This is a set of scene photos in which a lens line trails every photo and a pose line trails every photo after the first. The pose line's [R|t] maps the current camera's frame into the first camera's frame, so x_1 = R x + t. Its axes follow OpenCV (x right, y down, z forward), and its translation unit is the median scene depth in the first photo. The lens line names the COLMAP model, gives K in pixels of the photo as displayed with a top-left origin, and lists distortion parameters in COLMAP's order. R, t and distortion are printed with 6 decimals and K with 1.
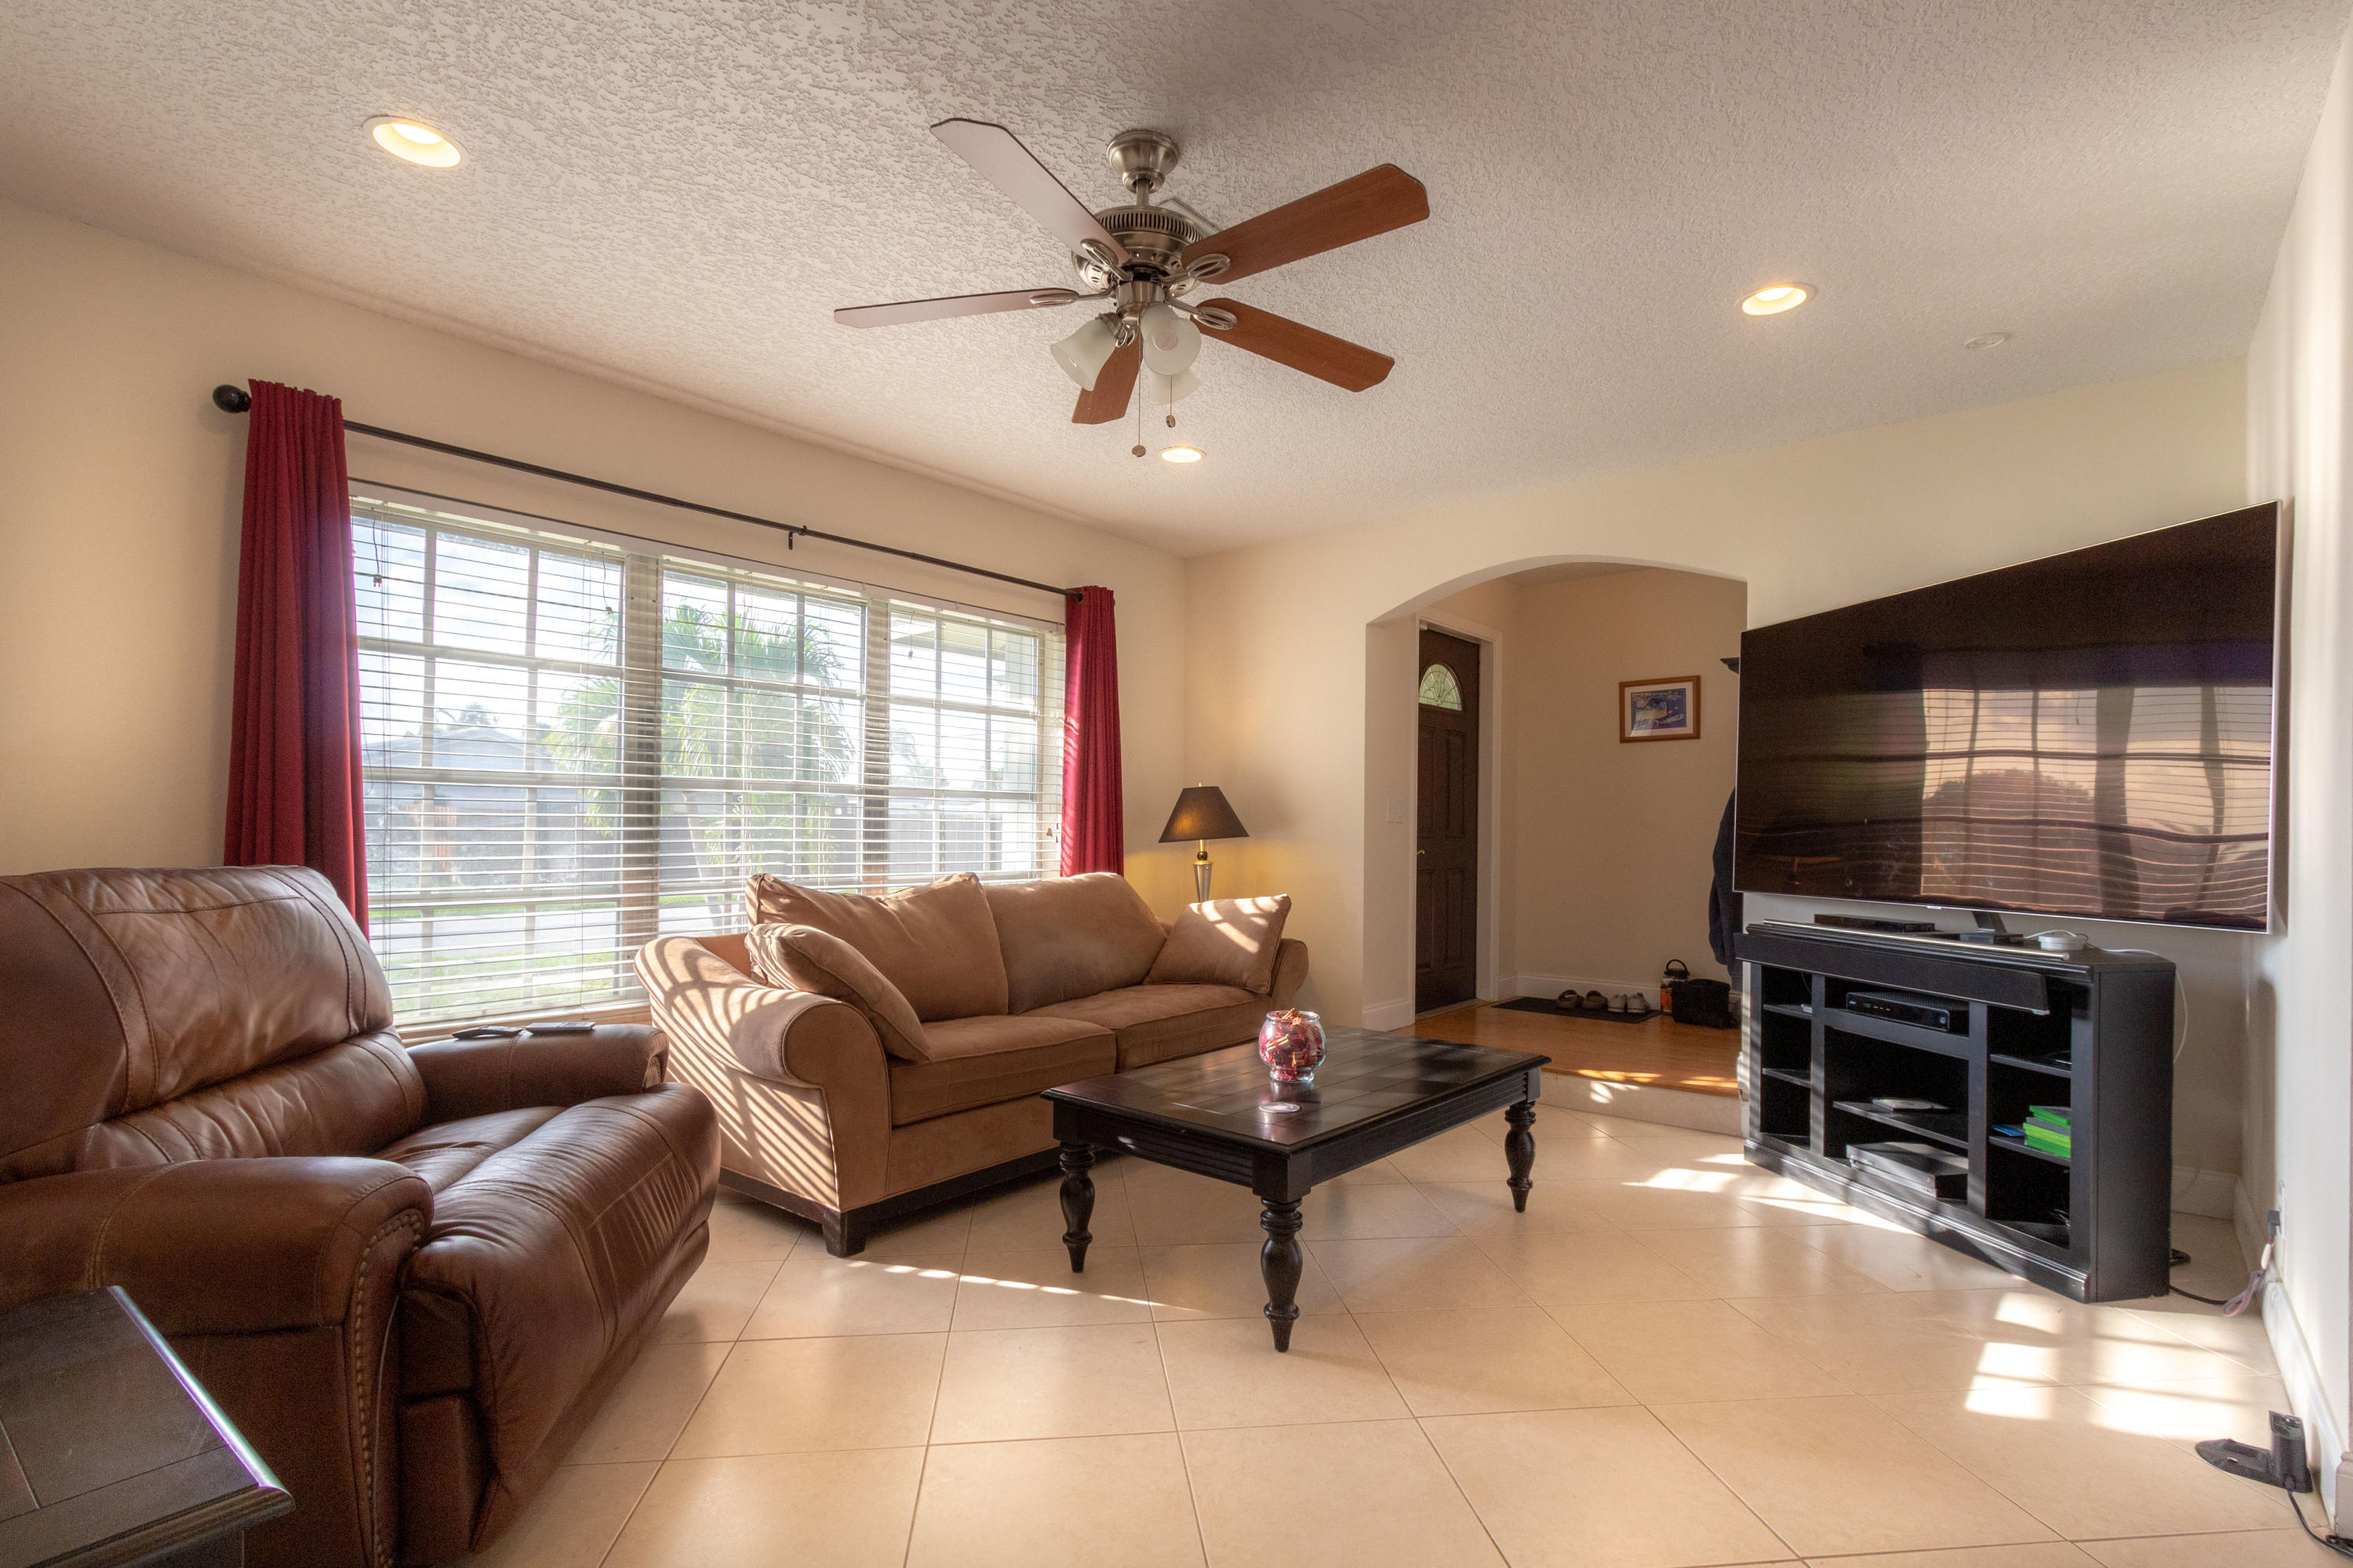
lens RADIAL K [[1053.2, 0, 1174.5], [0, 1053.2, 823.8], [0, 0, 1]] dist [0.004164, -0.000460]
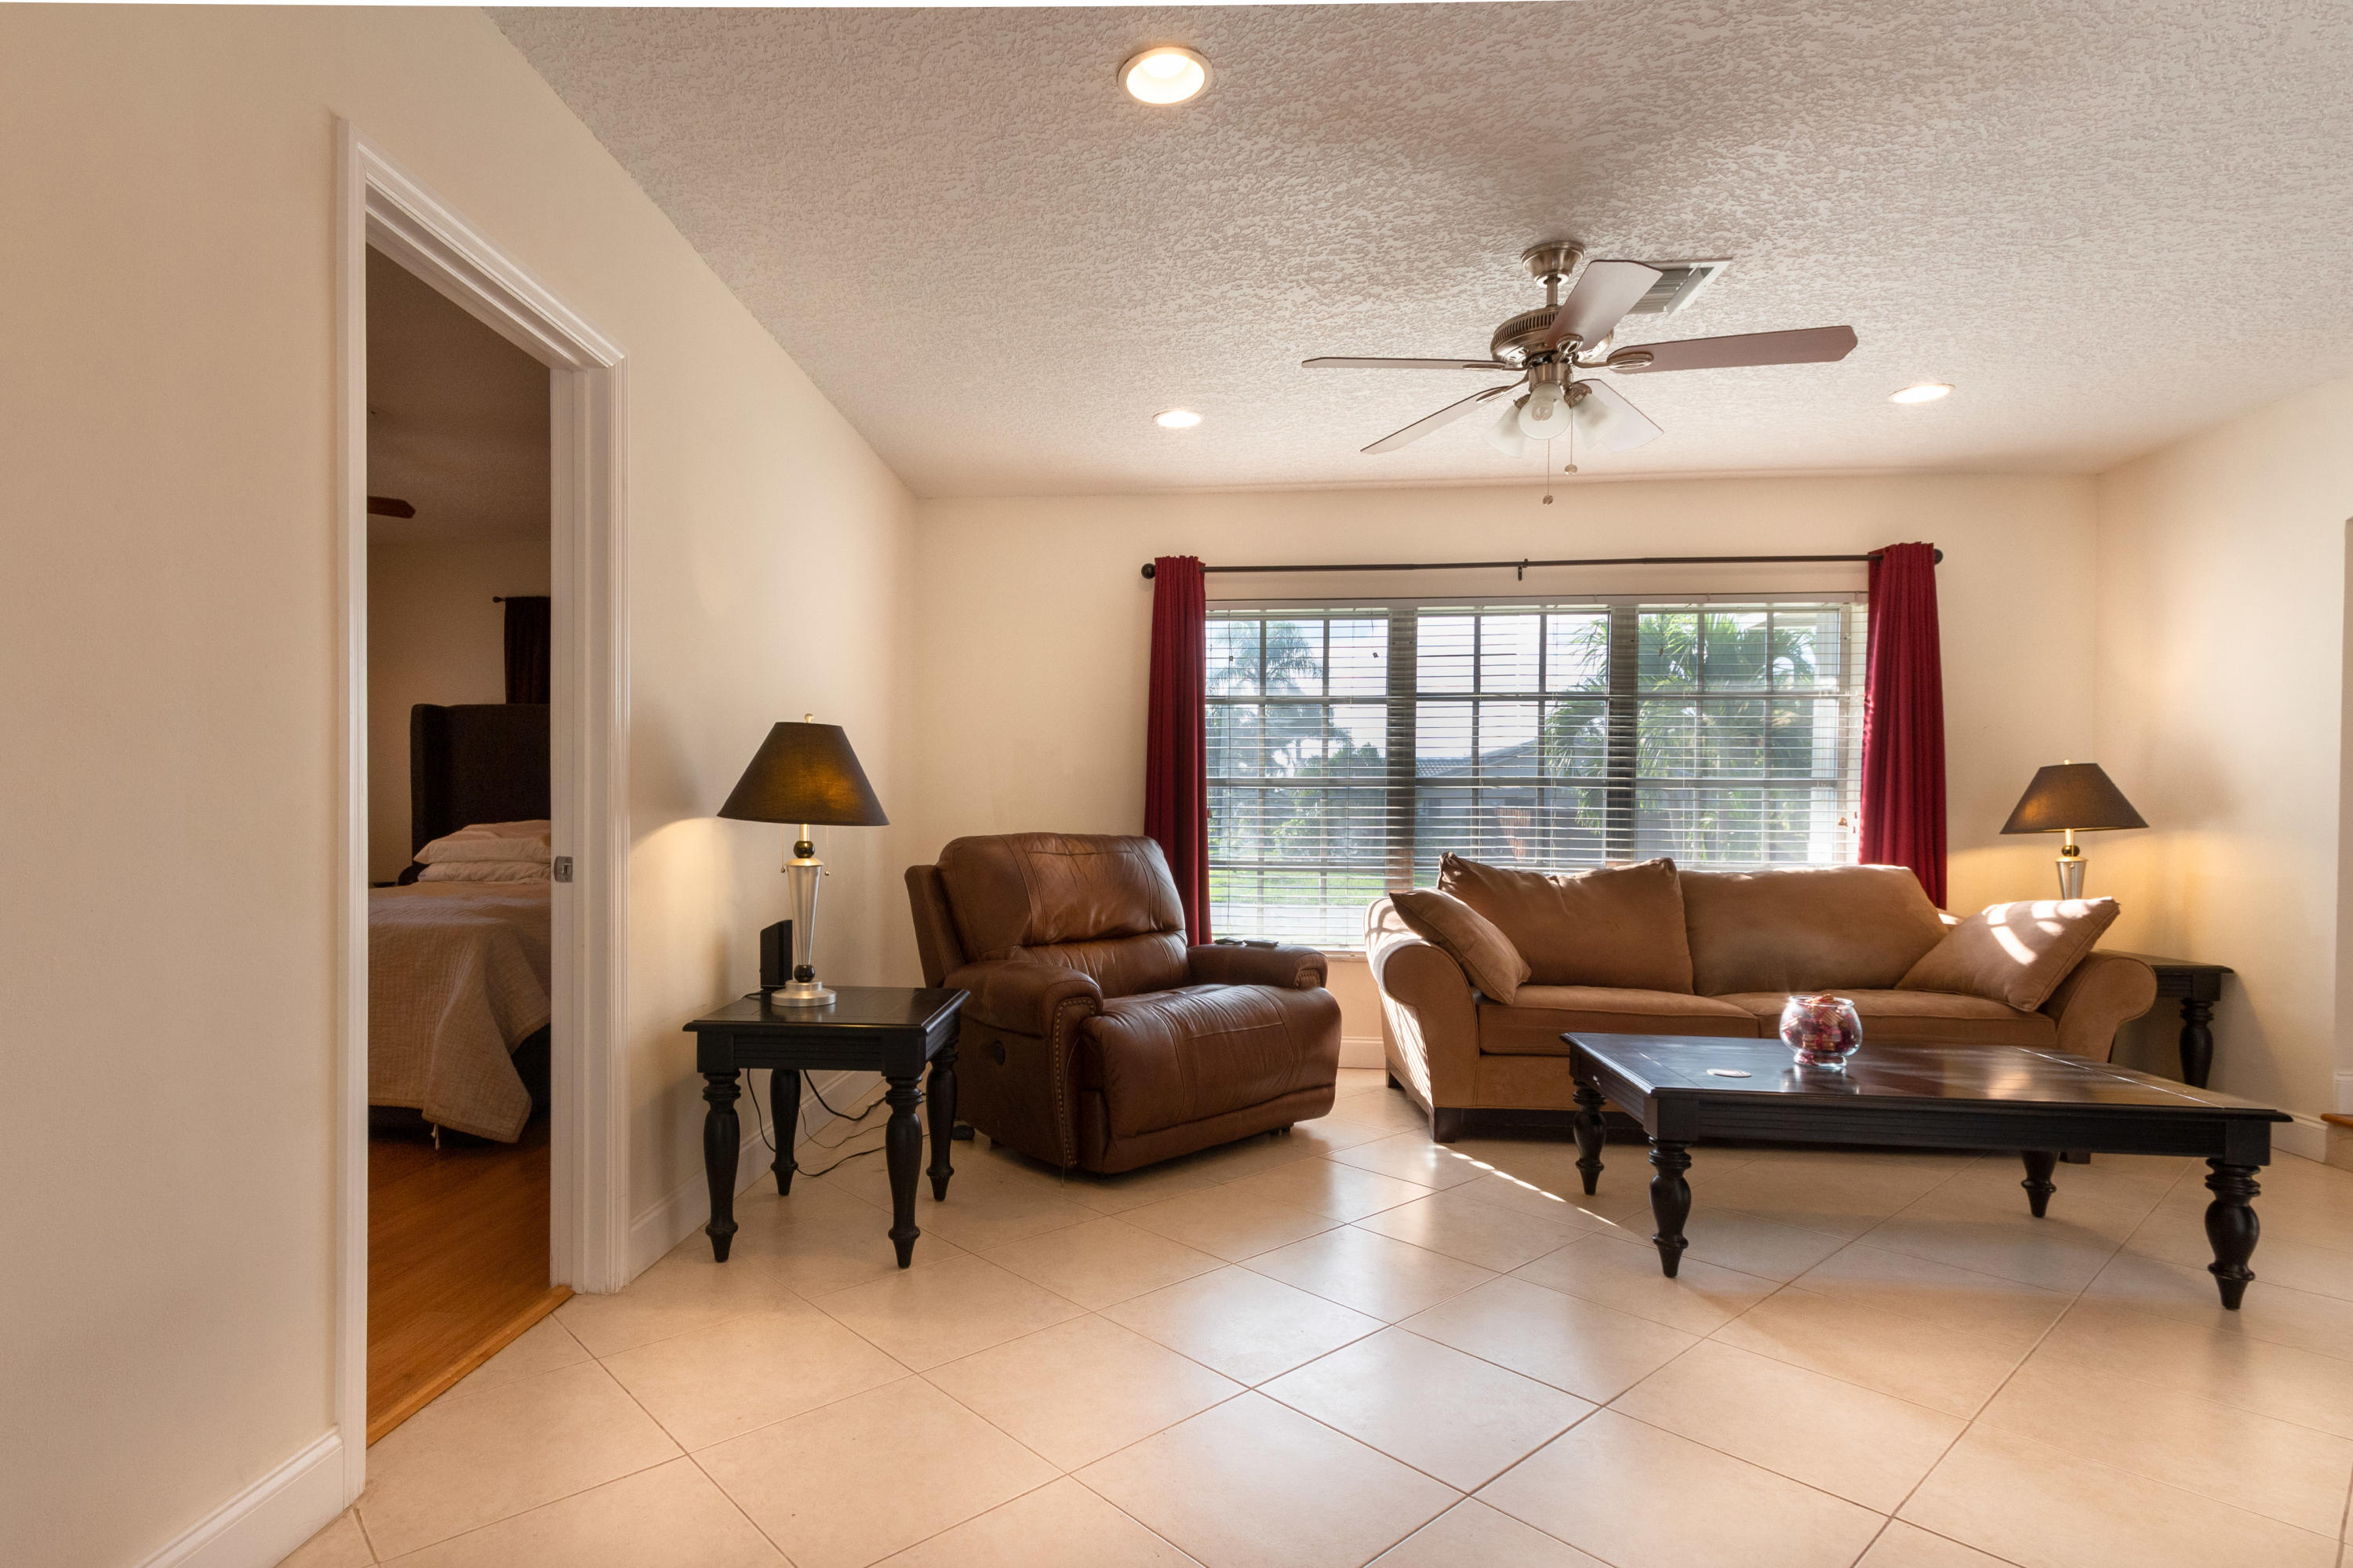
lens RADIAL K [[1053.2, 0, 1168.7], [0, 1053.2, 799.9], [0, 0, 1]] dist [0.004164, -0.000460]
pose [[0.642783, -0.019590, -0.765798, 0.425026], [0.003738, 0.999741, -0.022436, 0.014585], [0.766039, 0.011559, 0.642690, -0.083772]]
